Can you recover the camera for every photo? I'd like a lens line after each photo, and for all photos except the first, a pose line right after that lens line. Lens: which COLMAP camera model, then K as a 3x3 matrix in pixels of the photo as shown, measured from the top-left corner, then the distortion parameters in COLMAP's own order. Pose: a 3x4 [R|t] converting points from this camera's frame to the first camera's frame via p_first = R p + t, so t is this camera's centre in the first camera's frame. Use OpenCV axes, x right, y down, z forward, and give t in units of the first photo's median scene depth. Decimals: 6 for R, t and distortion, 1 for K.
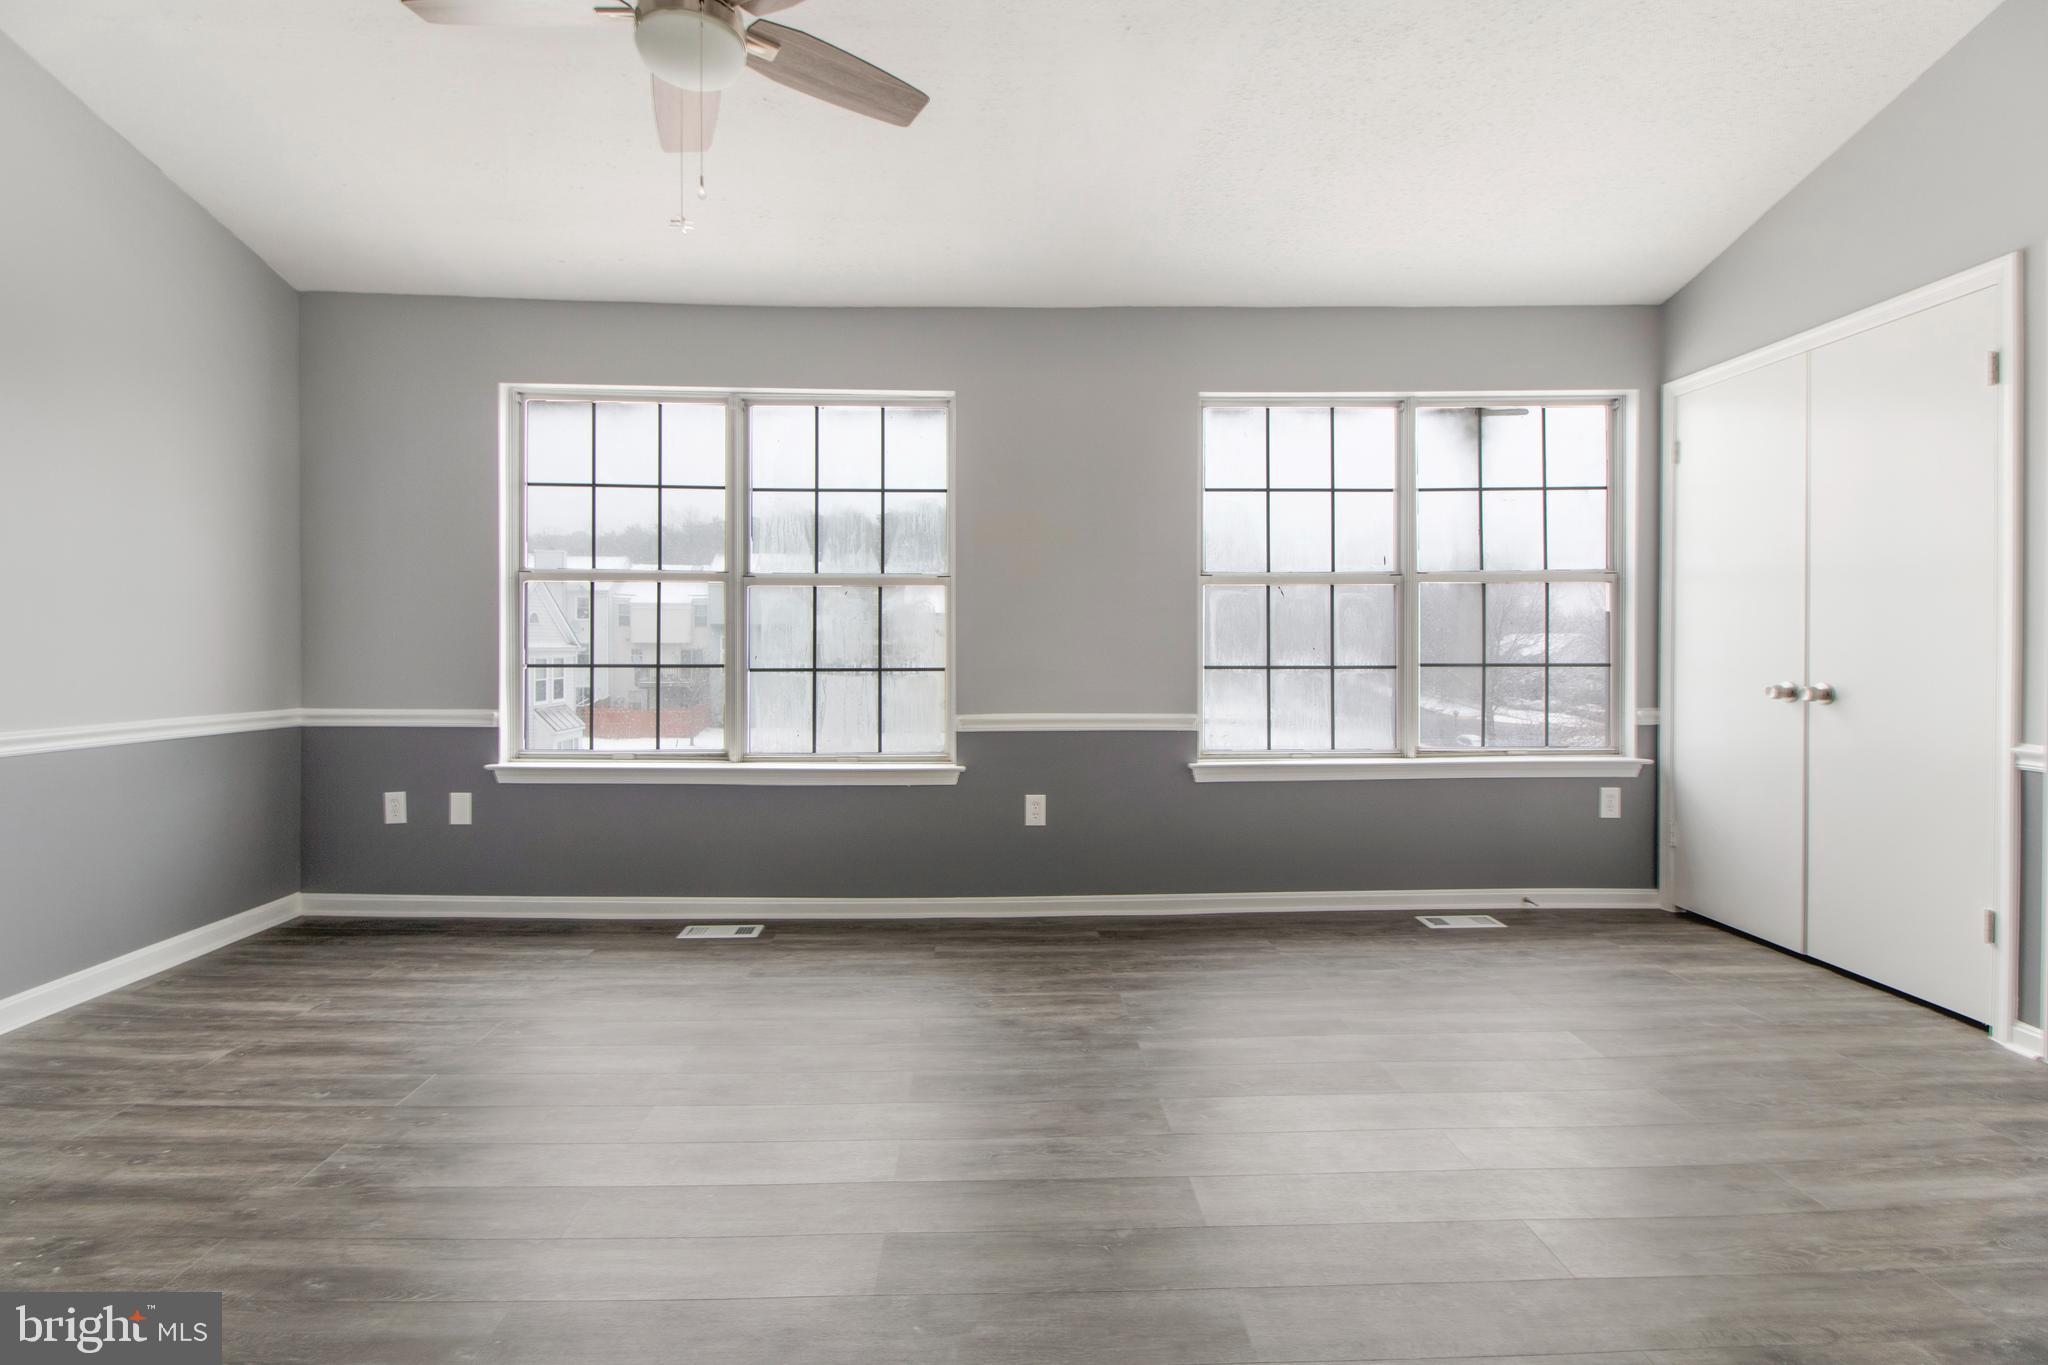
lens RADIAL K [[981.1, 0, 1017.8], [0, 981.1, 641.2], [0, 0, 1]] dist [0.003646, -0.006282]
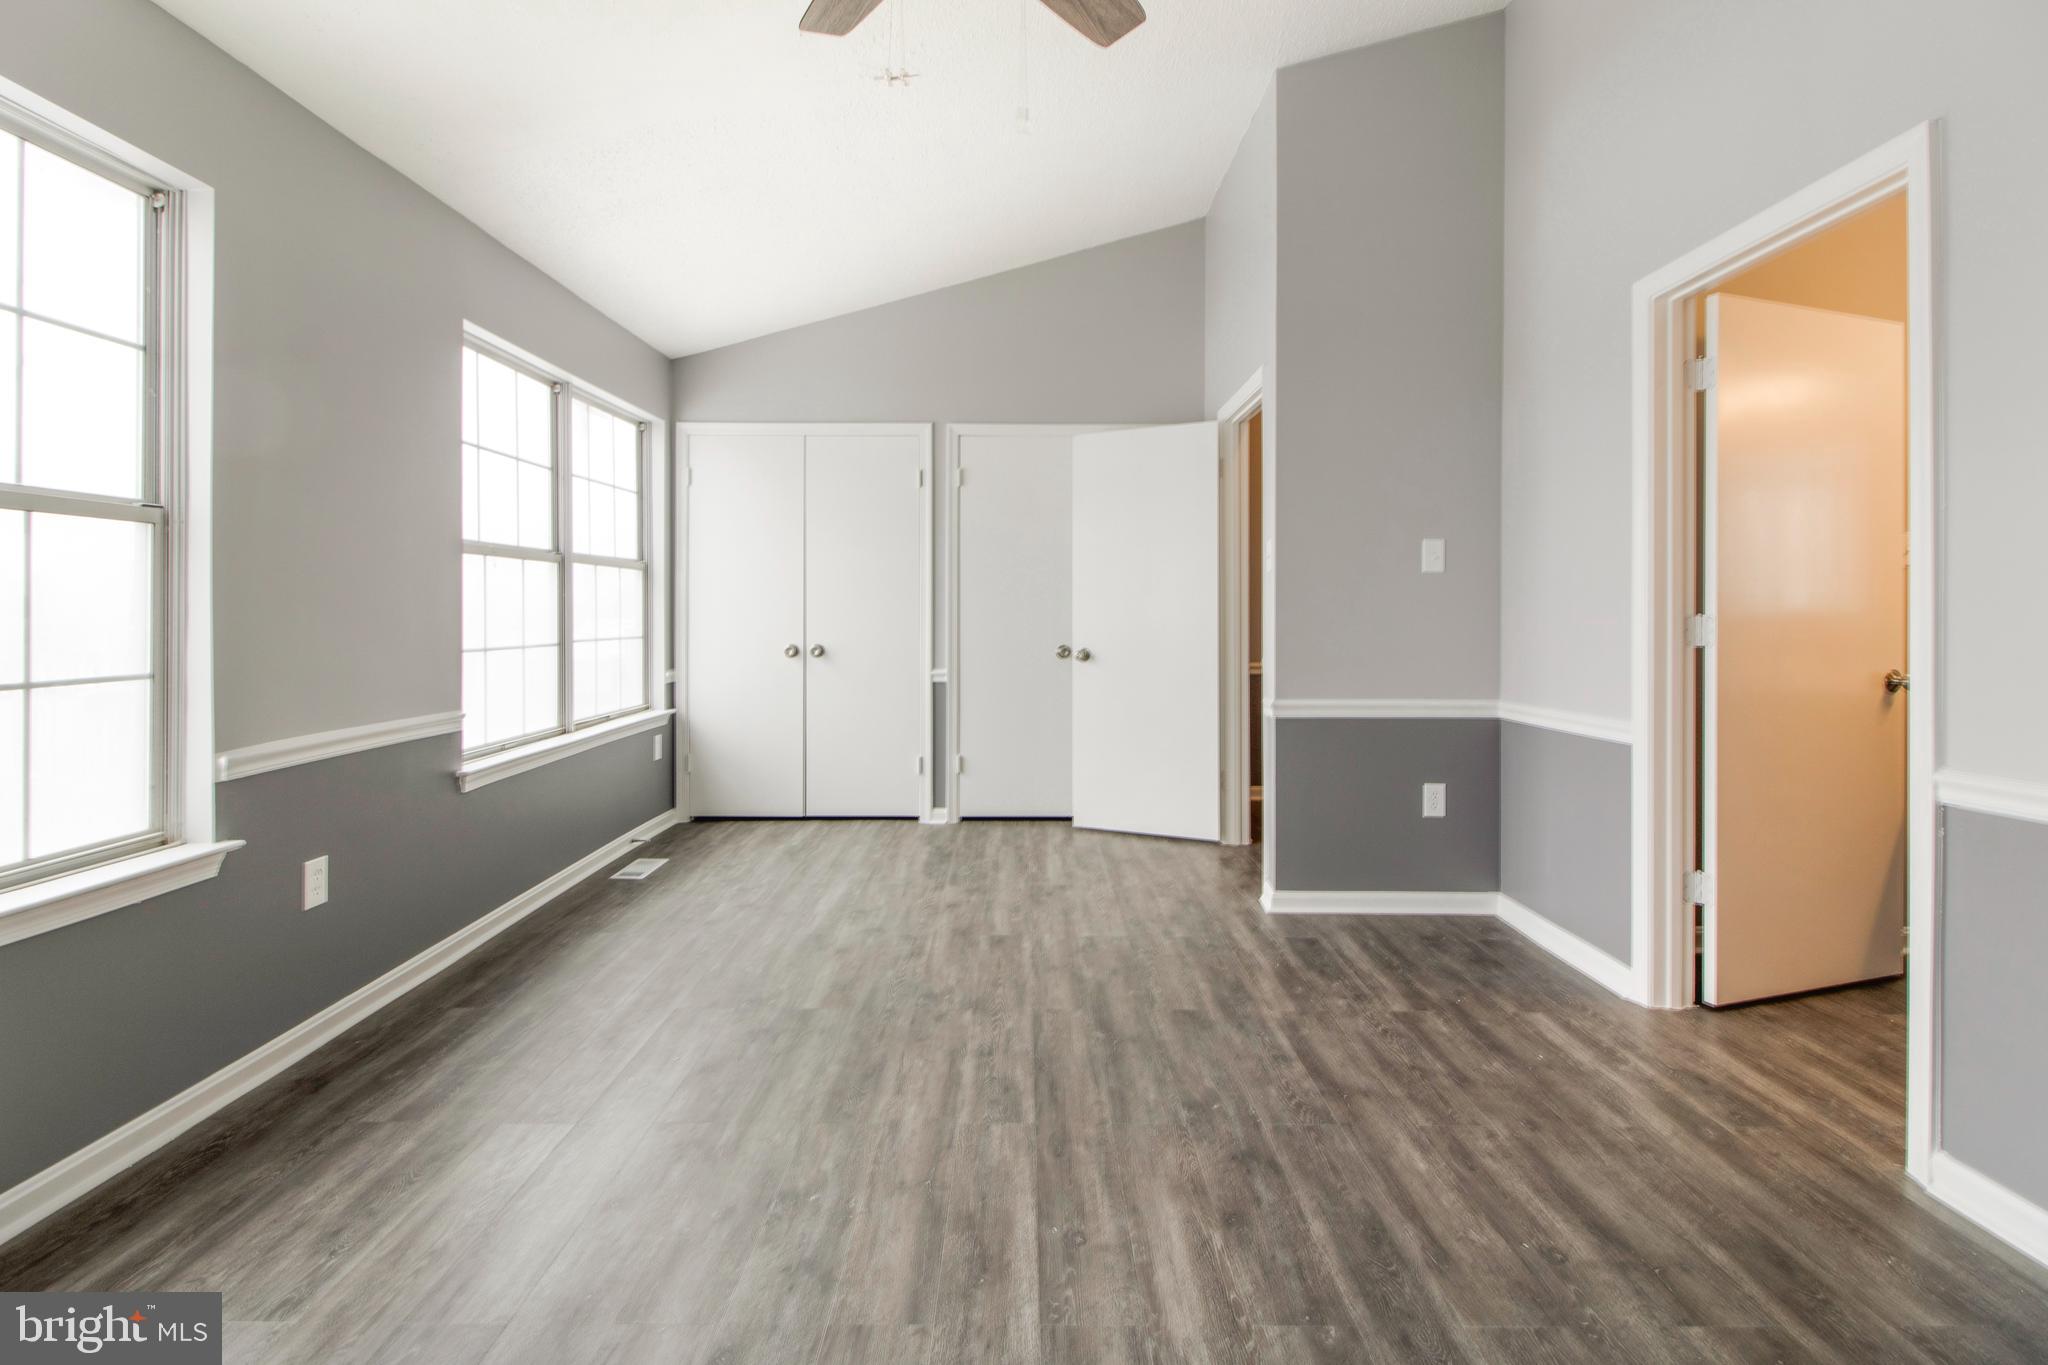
lens RADIAL K [[981.1, 0, 1012.2], [0, 981.1, 605.7], [0, 0, 1]] dist [0.003646, -0.006282]
pose [[0.007268, 0.005918, 0.999956, -0.656861], [-0.002144, 0.999980, -0.005903, -0.009701], [-0.999971, -0.002101, 0.007281, 0.548629]]
